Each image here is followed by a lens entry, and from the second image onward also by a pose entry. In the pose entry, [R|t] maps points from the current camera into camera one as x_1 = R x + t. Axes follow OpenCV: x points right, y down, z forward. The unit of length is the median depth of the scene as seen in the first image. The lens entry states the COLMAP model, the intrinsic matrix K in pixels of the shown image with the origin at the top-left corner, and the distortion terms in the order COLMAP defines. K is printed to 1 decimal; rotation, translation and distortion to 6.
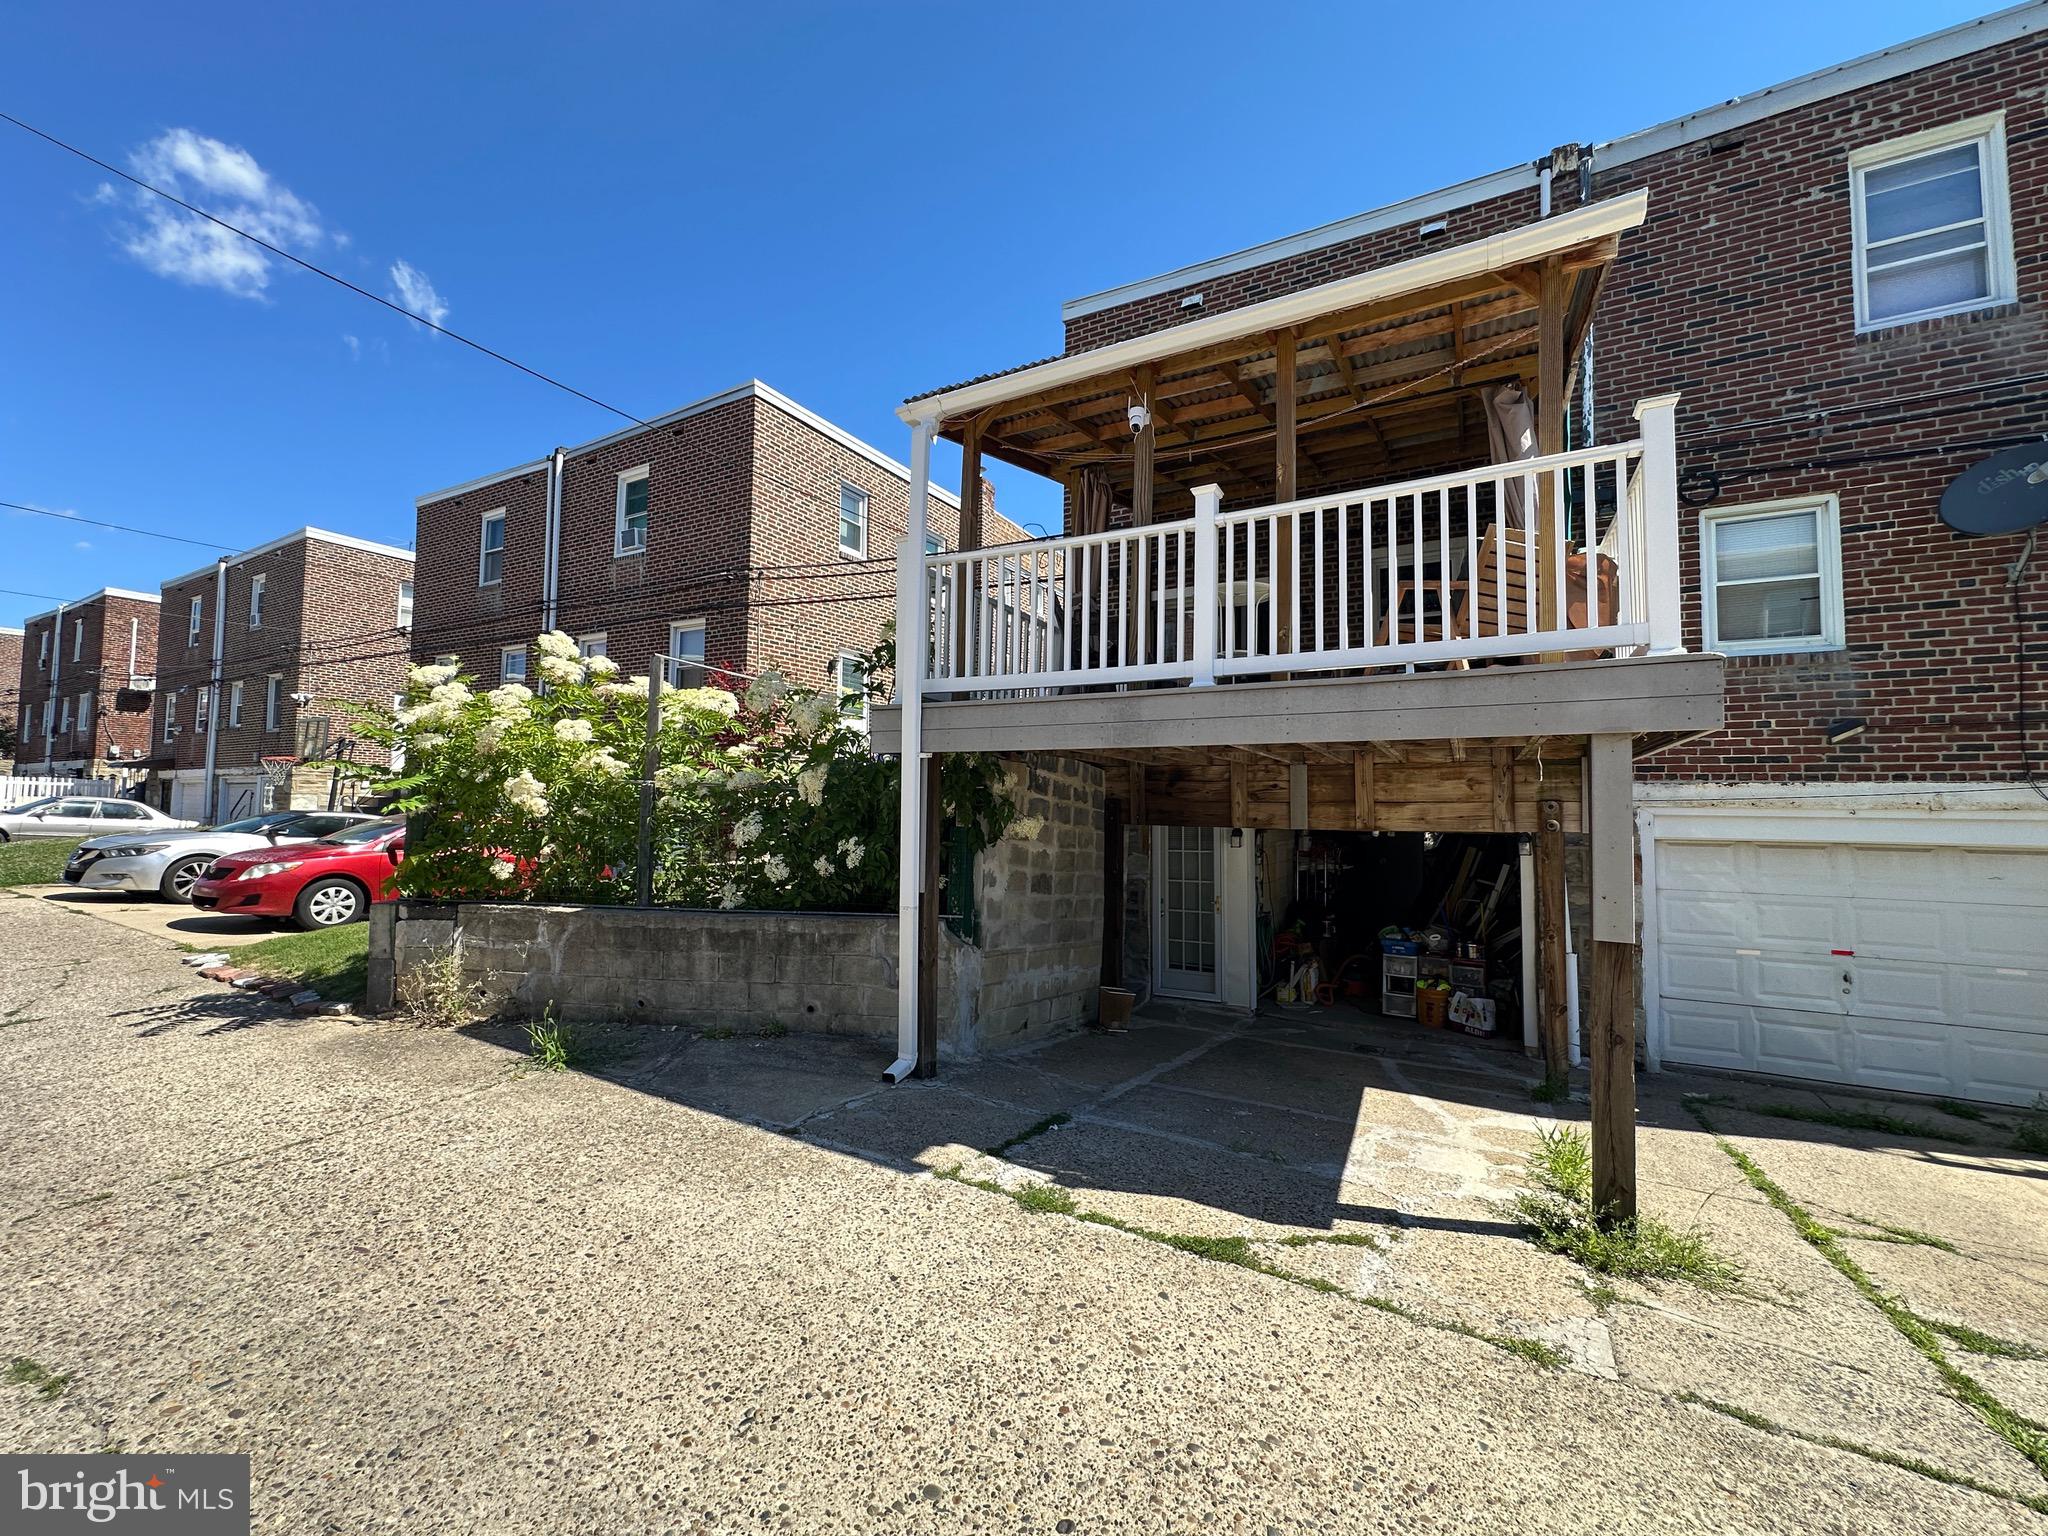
lens RADIAL K [[814.2, 0, 1019.9], [0, 814.2, 767.1], [0, 0, 1]] dist [-0.005713, 0.000826]
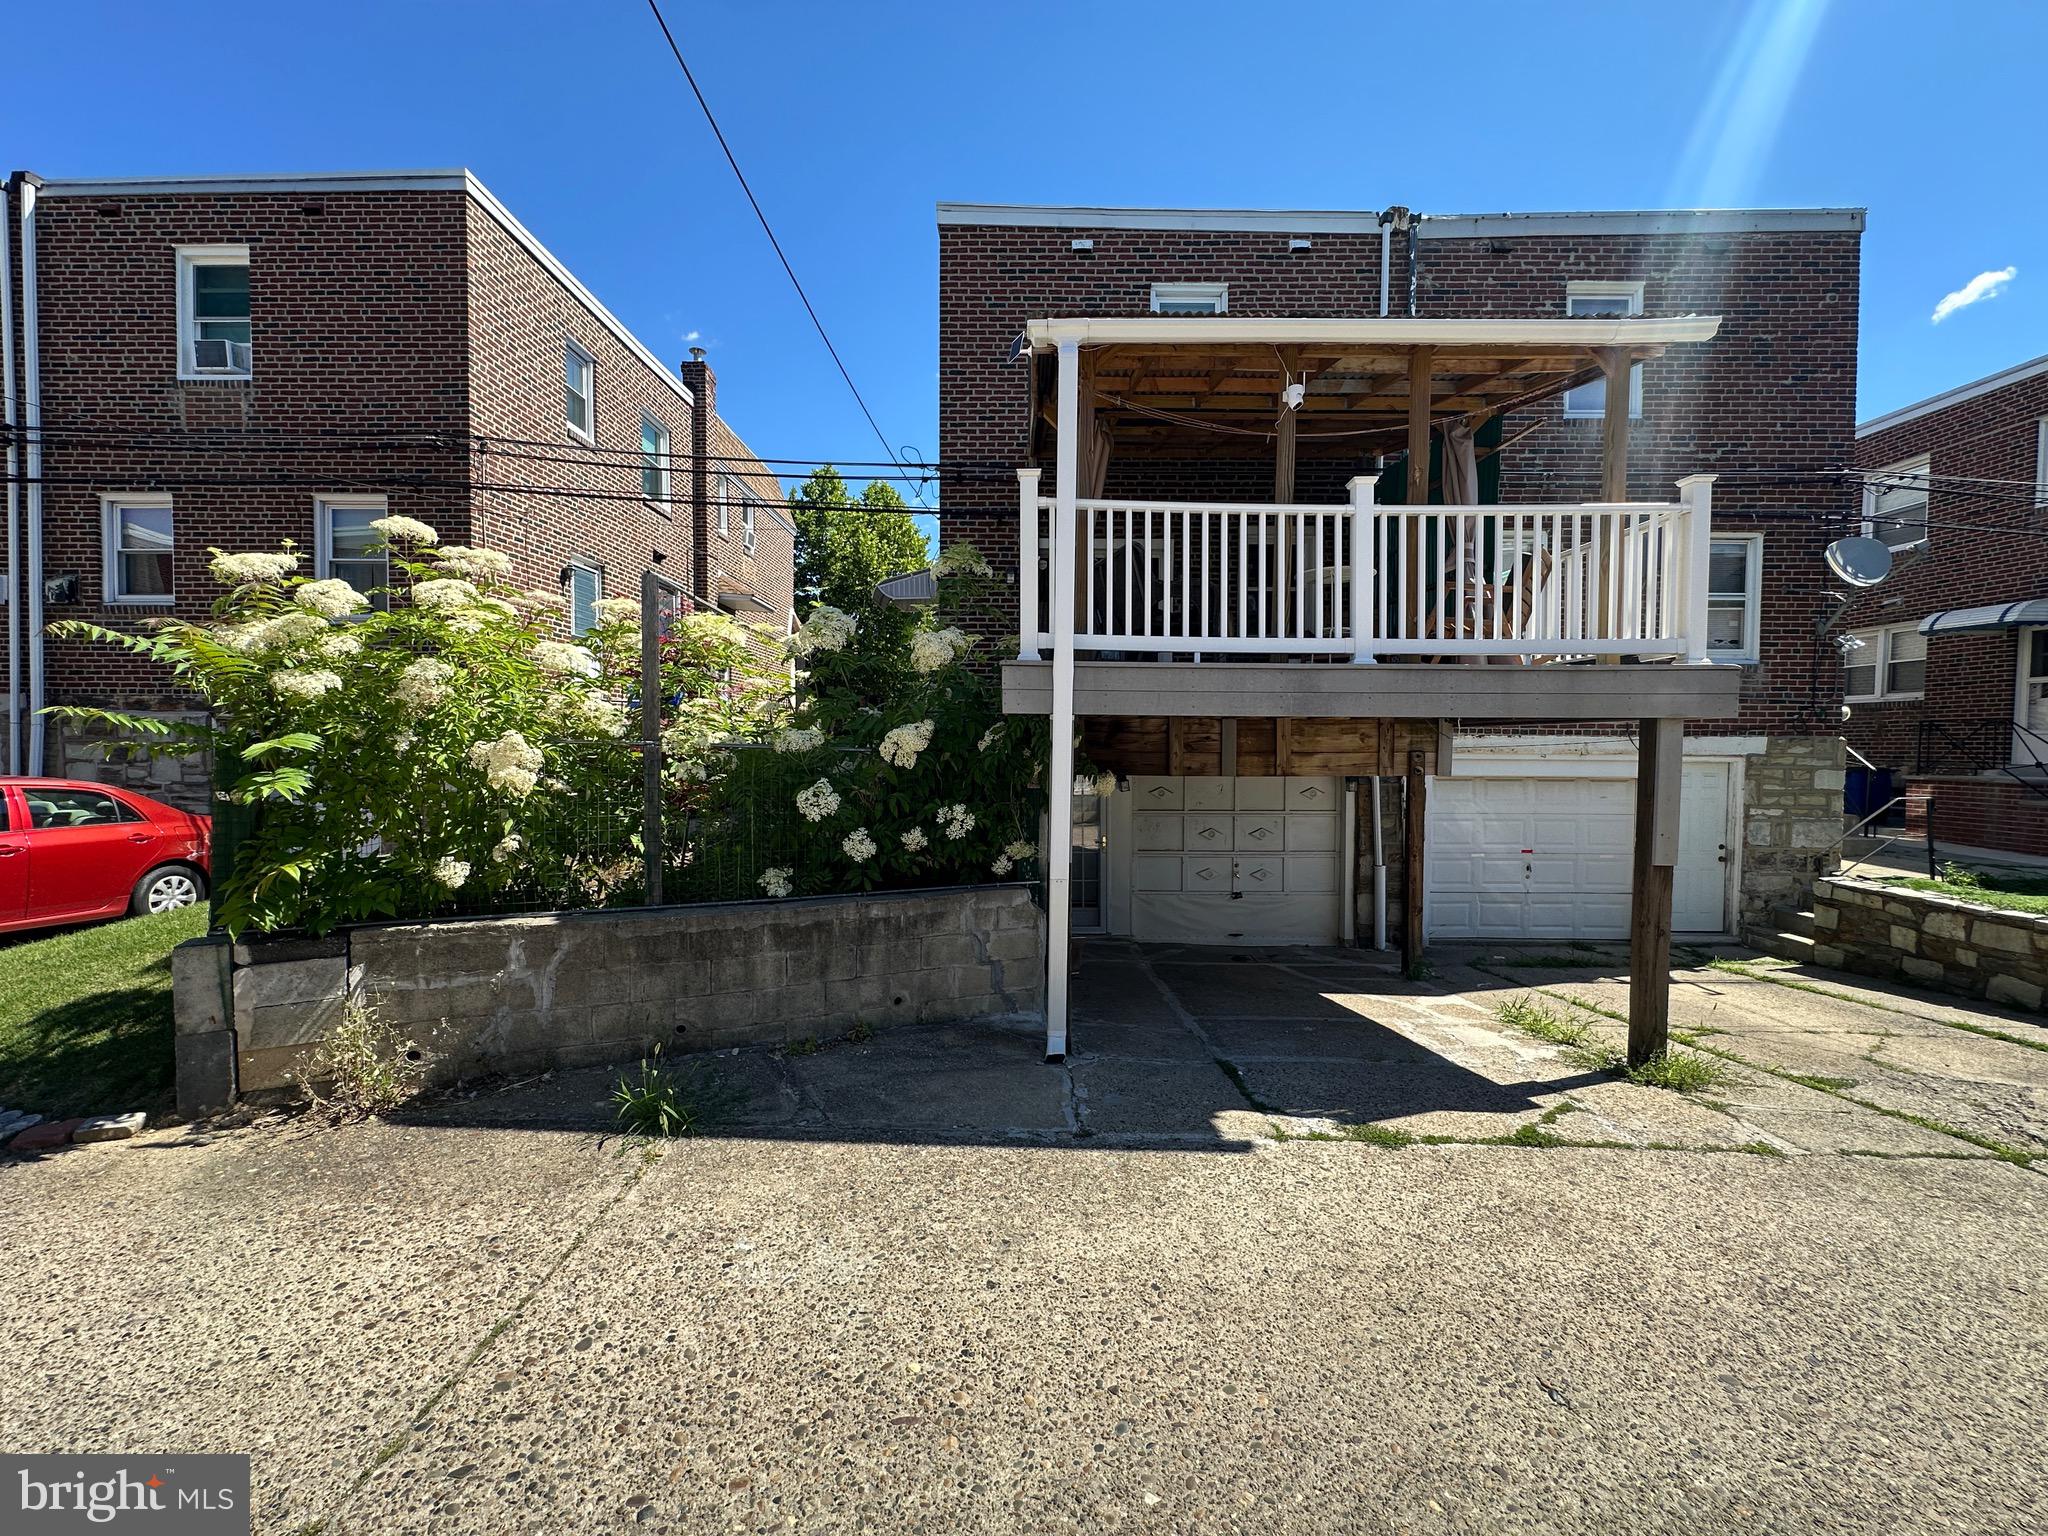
lens RADIAL K [[814.2, 0, 1024.2], [0, 814.2, 767.0], [0, 0, 1]] dist [-0.005713, 0.000826]
pose [[0.878073, -0.022518, 0.477997, -0.549988], [-0.019648, 0.996353, 0.083031, -0.030910], [-0.478123, -0.082299, 0.874428, 0.183719]]
